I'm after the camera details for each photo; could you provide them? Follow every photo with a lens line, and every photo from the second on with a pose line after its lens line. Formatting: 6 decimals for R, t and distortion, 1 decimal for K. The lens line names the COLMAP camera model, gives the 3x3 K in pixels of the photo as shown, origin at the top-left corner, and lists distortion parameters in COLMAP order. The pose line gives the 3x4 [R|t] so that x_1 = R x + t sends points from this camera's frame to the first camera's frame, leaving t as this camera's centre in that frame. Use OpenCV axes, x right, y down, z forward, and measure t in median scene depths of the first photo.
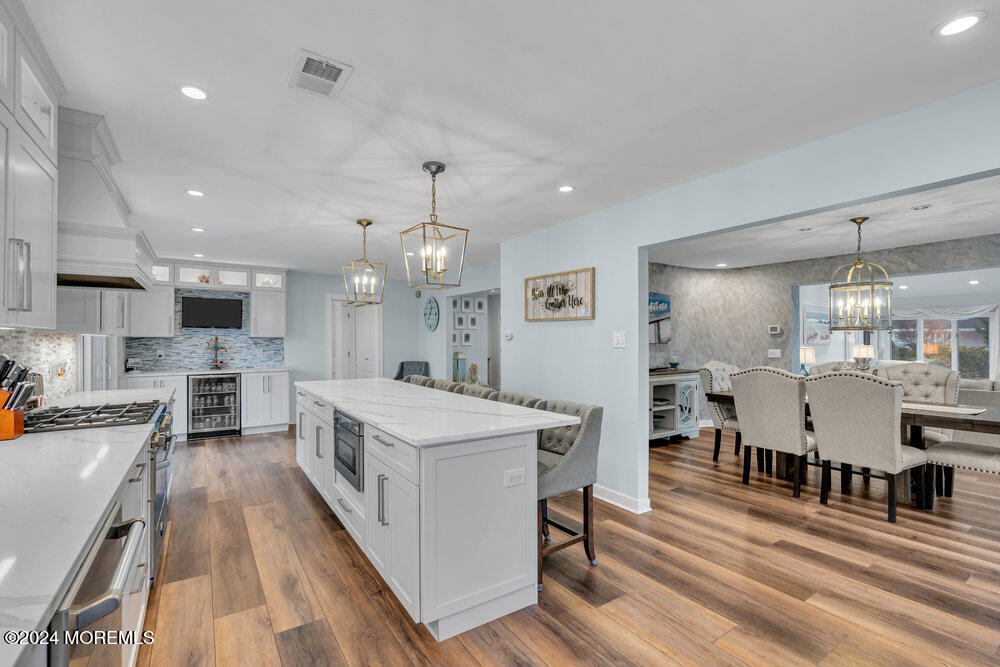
lens RADIAL K [[451.1, 0, 497.2], [0, 451.1, 339.2], [0, 0, 1]] dist [-0.007787, 0.004047]
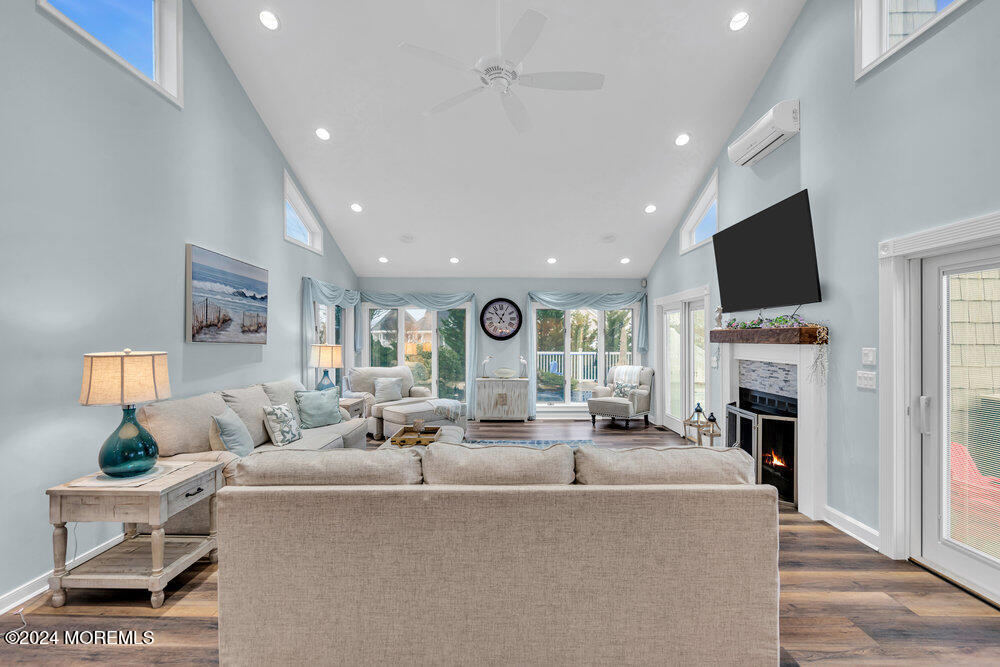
lens RADIAL K [[451.1, 0, 501.4], [0, 451.1, 335.7], [0, 0, 1]] dist [-0.007787, 0.004047]
pose [[0.559233, 0.009190, 0.828959, 1.015008], [-0.001558, 0.999948, -0.010035, 0.016726], [-0.829009, 0.004320, 0.559219, 1.088324]]
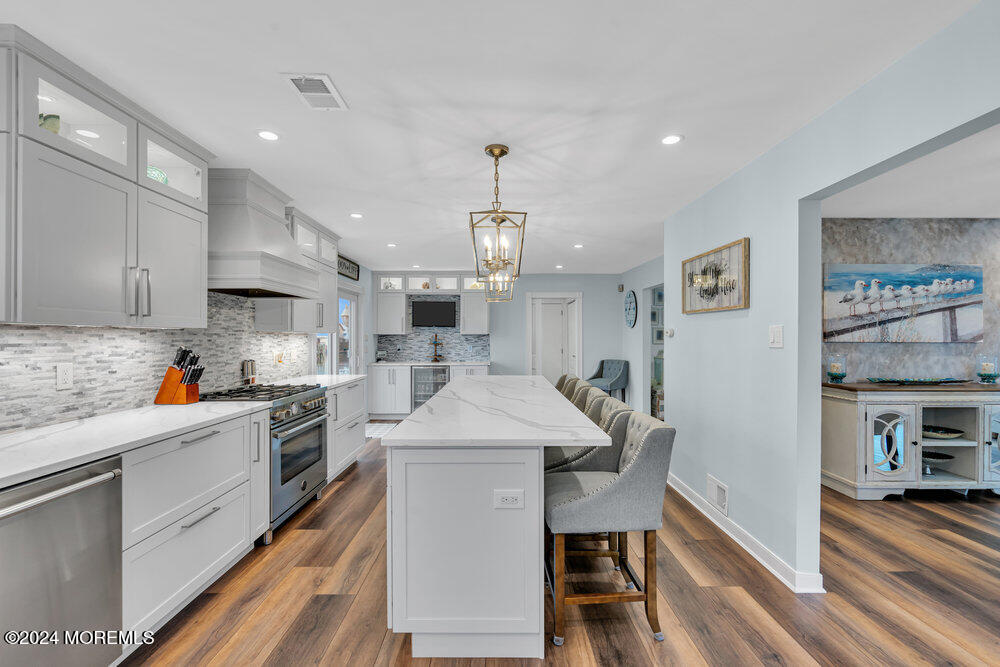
lens RADIAL K [[451.1, 0, 496.4], [0, 451.1, 339.9], [0, 0, 1]] dist [-0.007787, 0.004047]
pose [[0.833512, 0.004403, -0.552484, 0.229596], [-0.000252, 0.999971, 0.007590, 0.000935], [0.552502, -0.006187, 0.833489, 0.136595]]
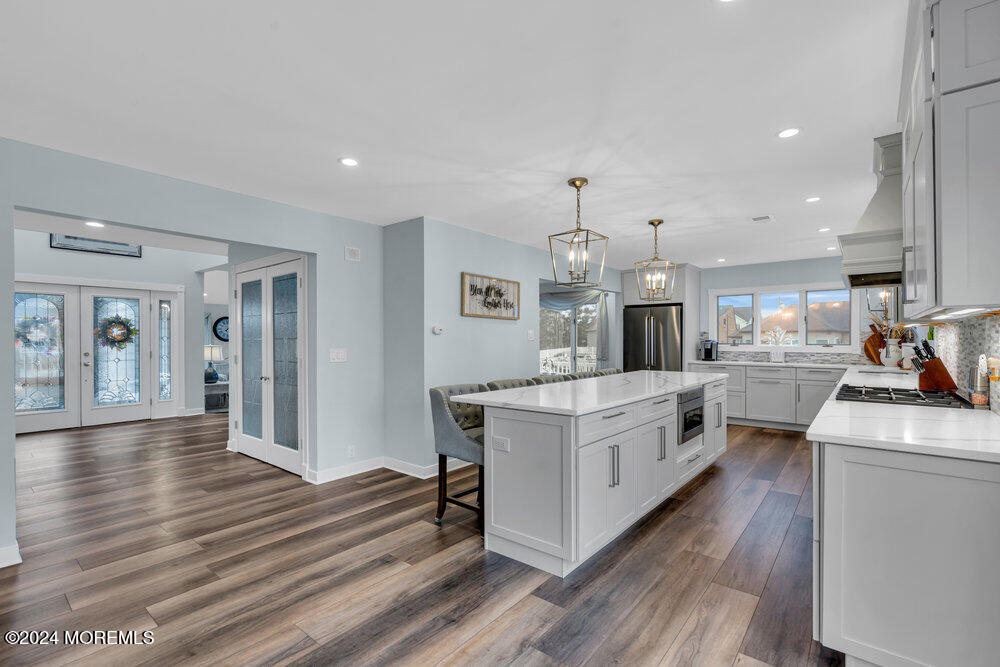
lens RADIAL K [[451.1, 0, 499.3], [0, 451.1, 339.8], [0, 0, 1]] dist [-0.007787, 0.004047]
pose [[-0.288935, 0.003213, 0.957343, -0.894402], [0.001401, 0.999995, -0.002933, 0.016494], [-0.957348, 0.000494, -0.288938, 1.200121]]
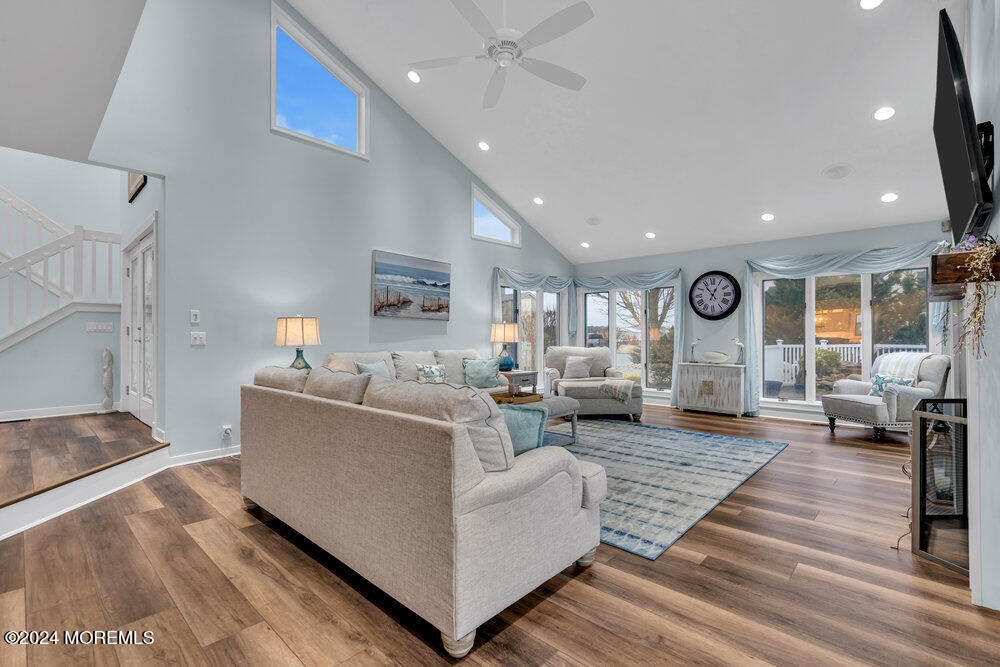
lens RADIAL K [[451.1, 0, 499.9], [0, 451.1, 333.2], [0, 0, 1]] dist [-0.007787, 0.004047]
pose [[0.973855, 0.004214, 0.227133, 1.424174], [-0.002290, 0.999959, -0.008733, 0.075310], [-0.227160, 0.007984, 0.973825, 0.767623]]
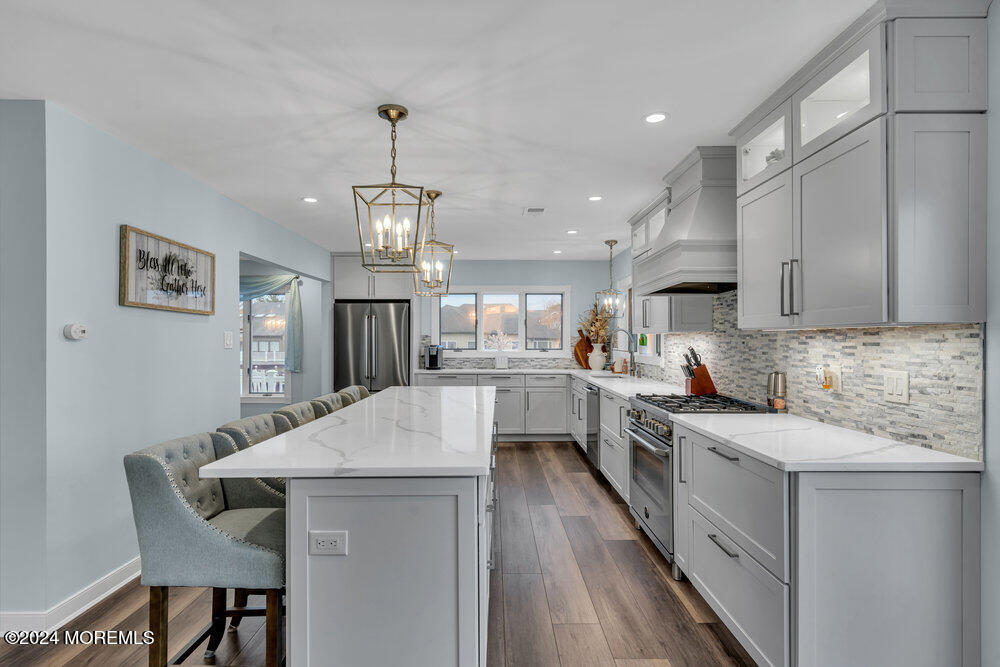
lens RADIAL K [[548.4, 0, 499.2], [0, 548.4, 339.5], [0, 0, 1]] dist [0.008870, -0.002052]
pose [[-0.835689, 0.004564, 0.549184, -0.659343], [0.002864, 0.999988, -0.003952, 0.005060], [-0.549195, -0.001730, -0.835692, 1.292037]]
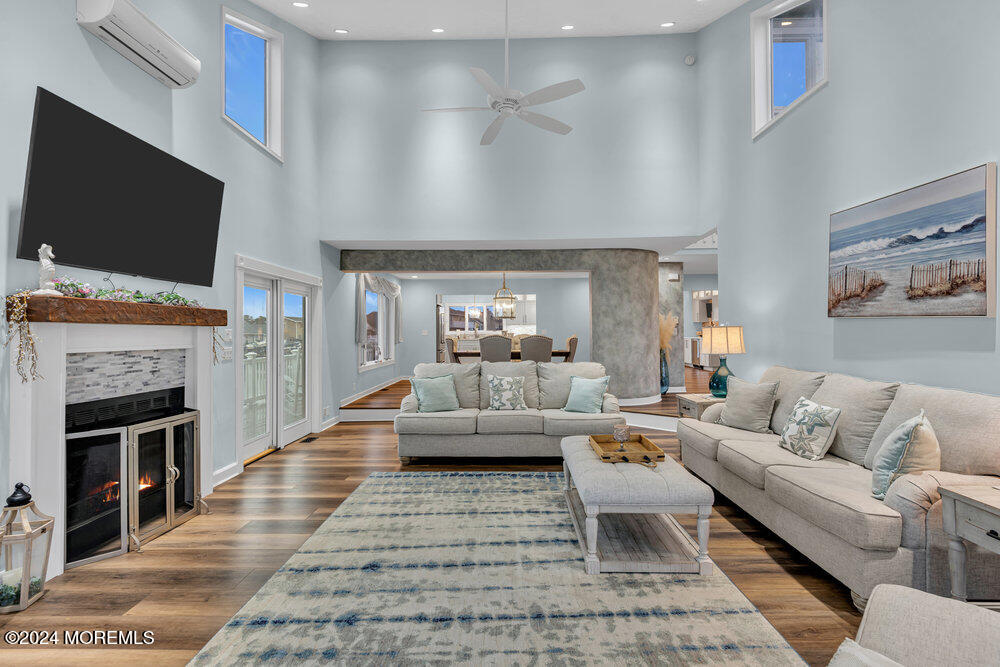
lens RADIAL K [[465.8, 0, 500.7], [0, 465.8, 325.5], [0, 0, 1]] dist [-0.003660, 0.002755]
pose [[-0.569763, -0.003609, -0.821801, 2.345286], [0.011767, 0.999852, -0.012549, 0.038223], [0.821725, -0.016820, -0.569636, 1.986426]]
